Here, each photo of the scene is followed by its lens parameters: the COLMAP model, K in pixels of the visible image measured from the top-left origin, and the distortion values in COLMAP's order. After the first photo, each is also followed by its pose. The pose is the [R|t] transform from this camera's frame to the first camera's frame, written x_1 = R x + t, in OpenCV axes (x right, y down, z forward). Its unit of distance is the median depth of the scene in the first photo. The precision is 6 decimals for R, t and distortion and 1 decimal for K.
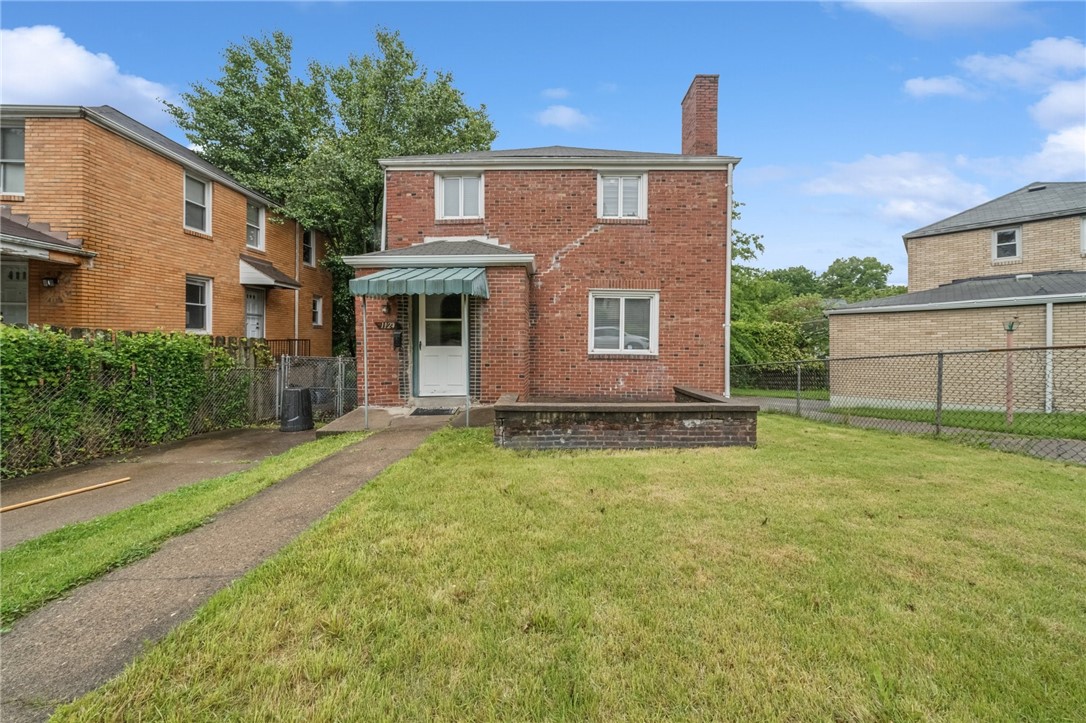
lens RADIAL K [[381.0, 0, 548.2], [0, 381.0, 351.1], [0, 0, 1]] dist [-0.004958, -0.000247]
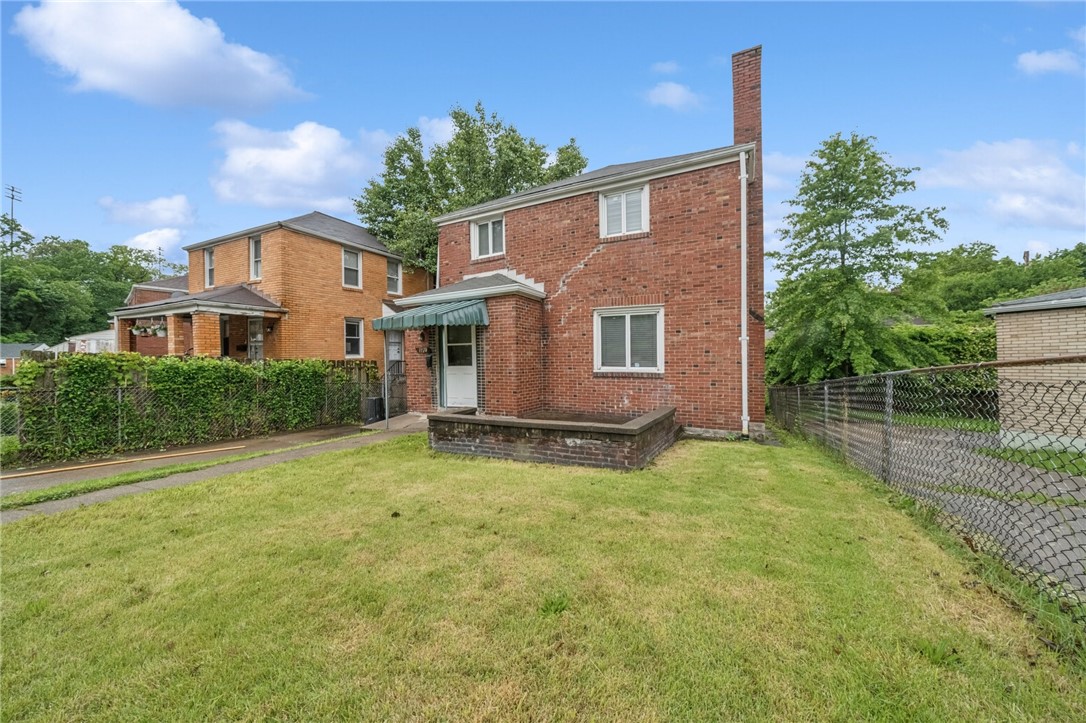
lens RADIAL K [[381.0, 0, 549.9], [0, 381.0, 363.3], [0, 0, 1]] dist [-0.004958, -0.000247]
pose [[0.898310, -0.010446, -0.439237, 0.452939], [0.007697, 0.999938, -0.008038, -0.008497], [0.439294, 0.003840, 0.898335, 0.030546]]
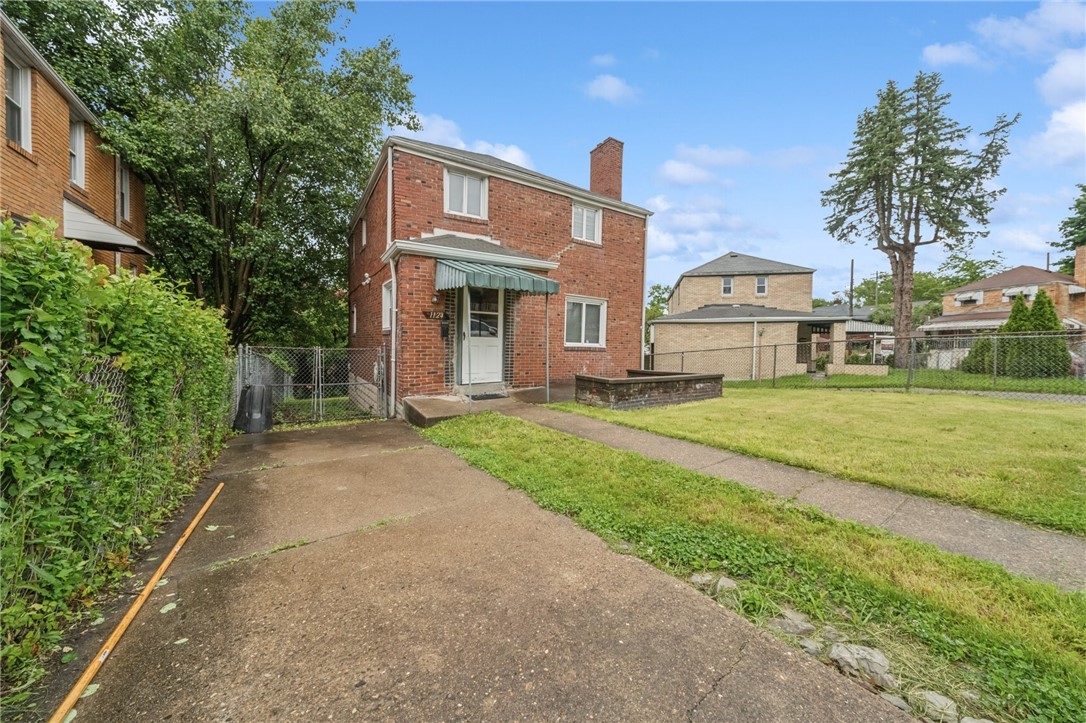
lens RADIAL K [[381.0, 0, 544.6], [0, 381.0, 363.4], [0, 0, 1]] dist [-0.004958, -0.000247]
pose [[0.835054, -0.015398, 0.549953, -0.637319], [-0.002354, 0.999499, 0.031559, 0.023914], [-0.550163, -0.027648, 0.834599, -0.004095]]
